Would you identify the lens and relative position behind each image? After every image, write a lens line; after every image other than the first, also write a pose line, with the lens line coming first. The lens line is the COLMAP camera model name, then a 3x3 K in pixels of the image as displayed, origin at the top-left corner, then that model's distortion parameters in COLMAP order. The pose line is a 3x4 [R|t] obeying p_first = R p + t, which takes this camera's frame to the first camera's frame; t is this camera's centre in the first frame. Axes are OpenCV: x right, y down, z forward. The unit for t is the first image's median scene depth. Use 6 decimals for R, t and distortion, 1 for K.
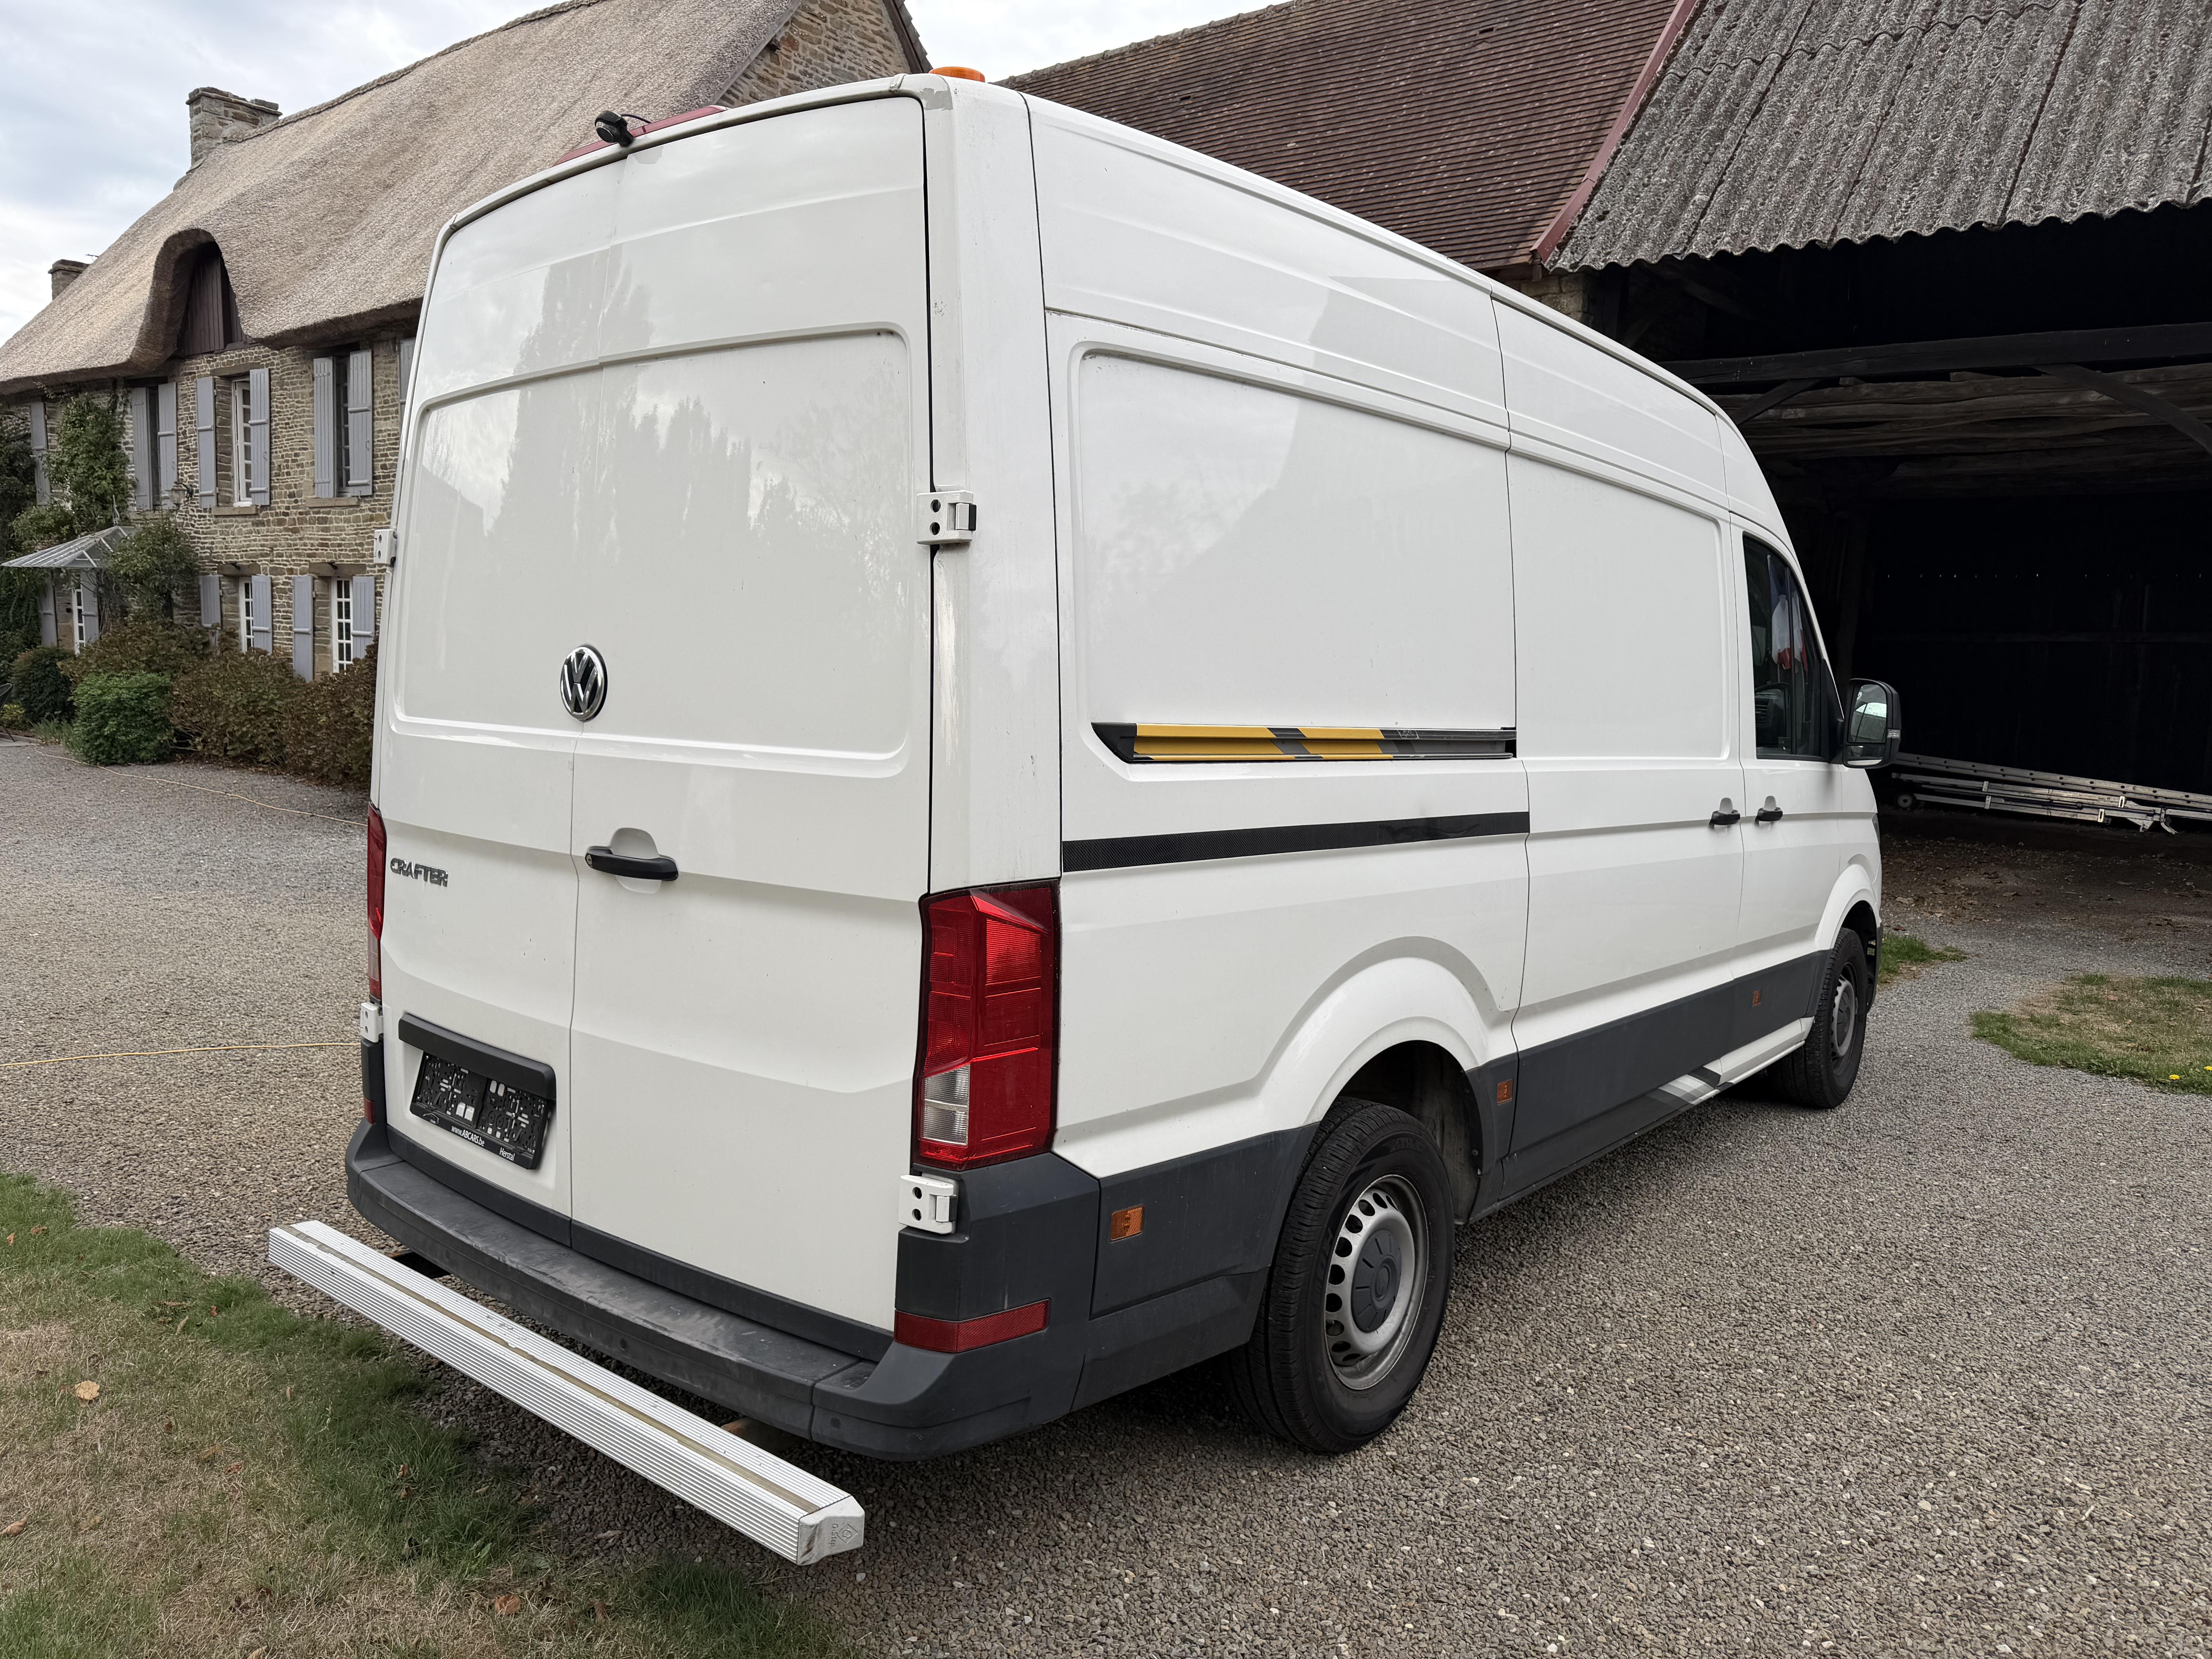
lens RADIAL K [[1579.1, 0, 1120.0], [0, 1579.1, 836.6], [0, 0, 1]] dist [0.051084, -0.046002]
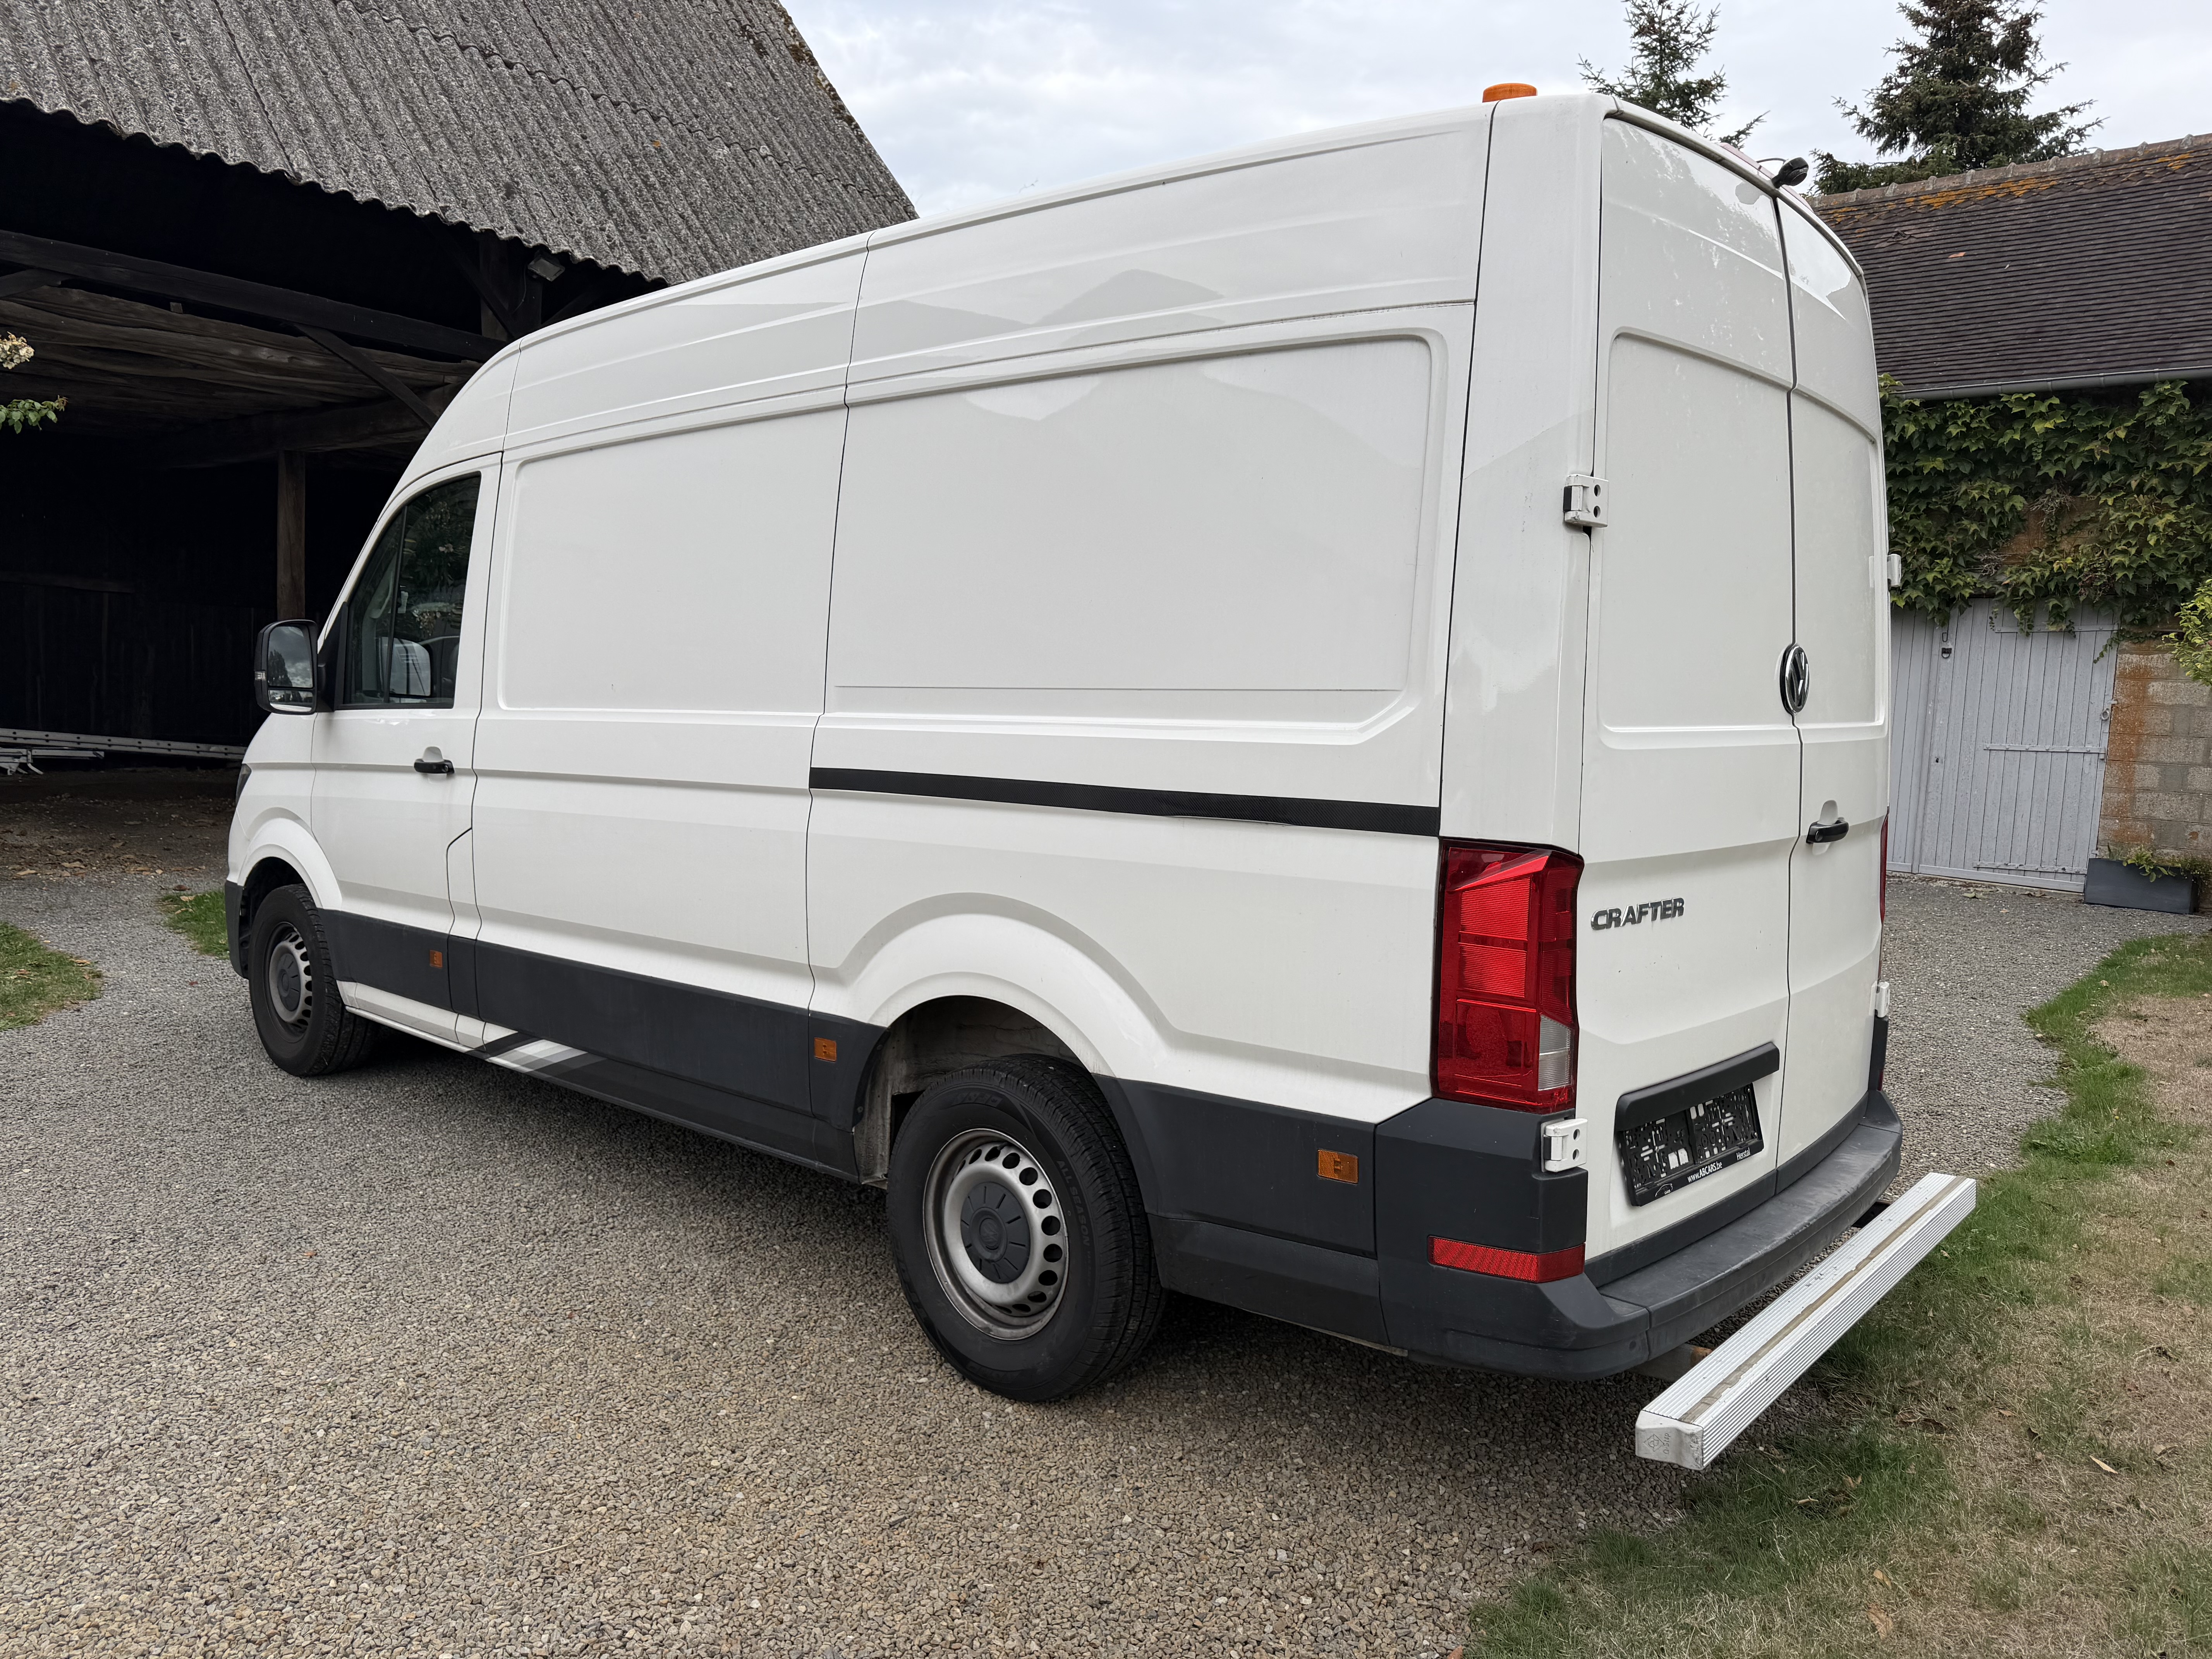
lens RADIAL K [[1579.1, 0, 1083.7], [0, 1579.1, 829.5], [0, 0, 1]] dist [0.051084, -0.046002]
pose [[0.046659, -0.123325, 0.991269, -1.438222], [0.080552, 0.989582, 0.119324, -0.161094], [-0.995658, 0.074281, 0.056107, 1.411012]]
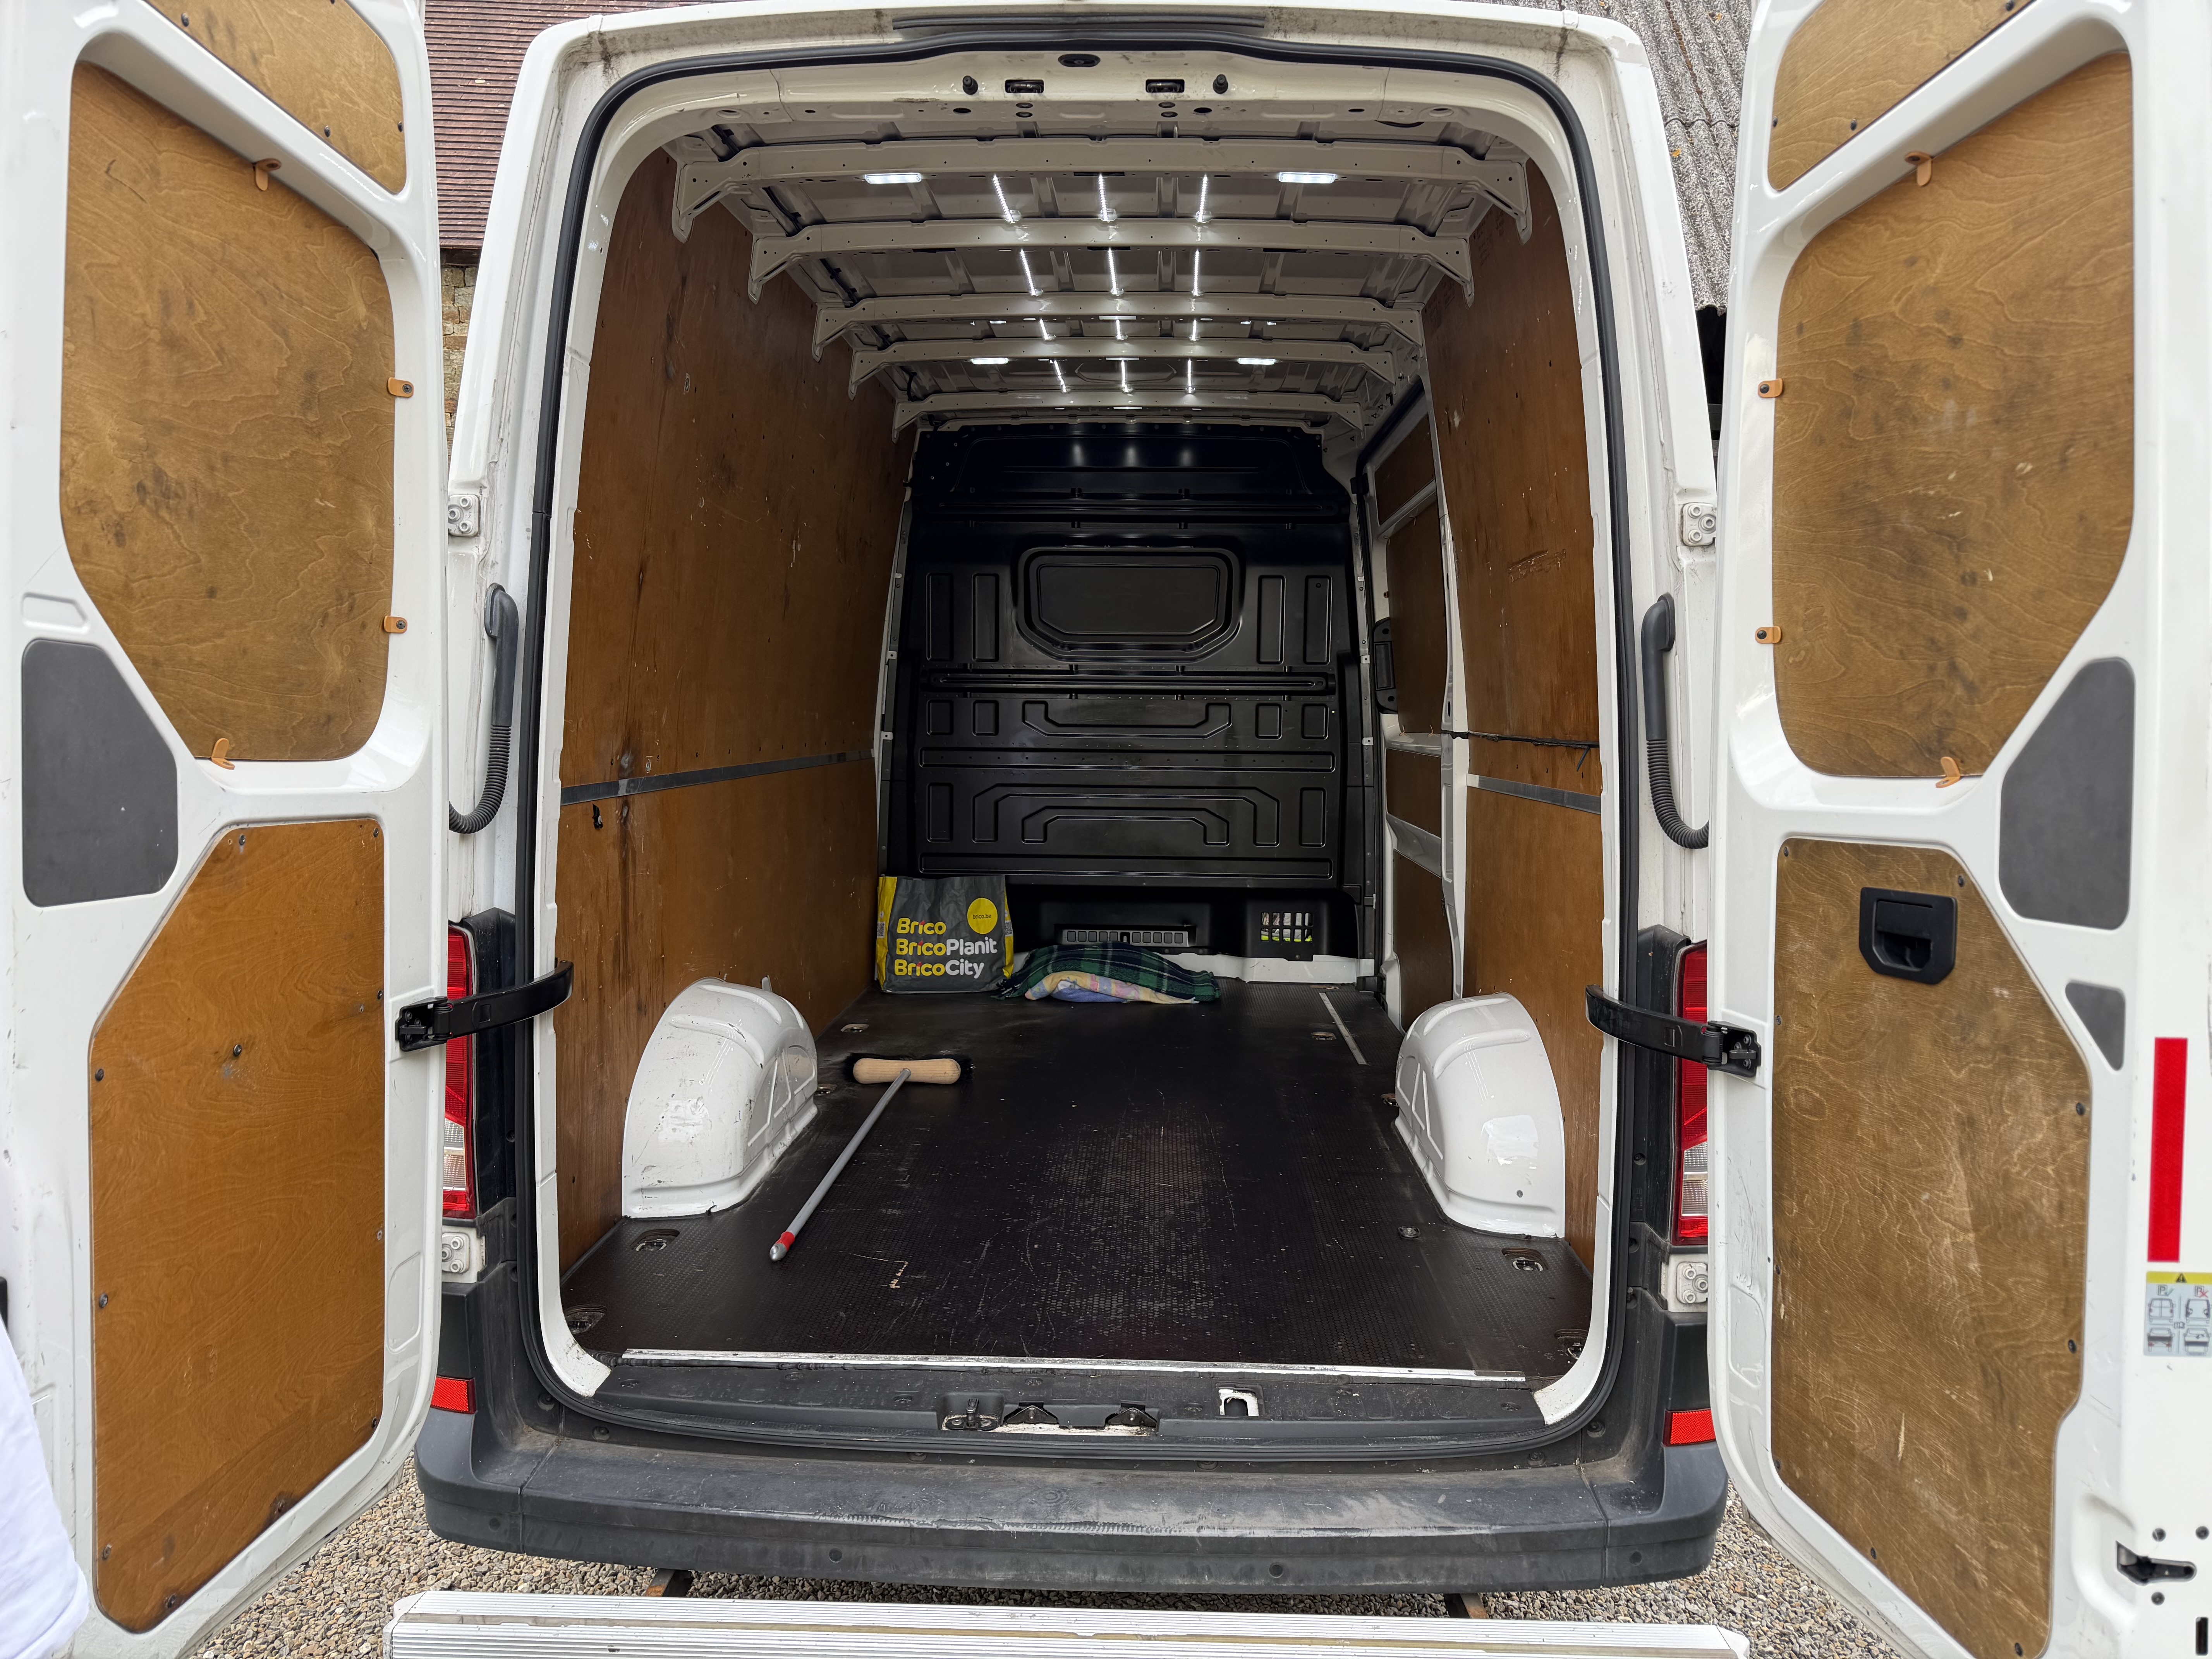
lens RADIAL K [[1579.1, 0, 1113.1], [0, 1579.1, 823.5], [0, 0, 1]] dist [0.051084, -0.046002]
pose [[0.798613, -0.065697, 0.598248, -0.762046], [0.069003, 0.997464, 0.017425, -0.059260], [-0.597876, 0.027365, 0.801121, 0.384537]]
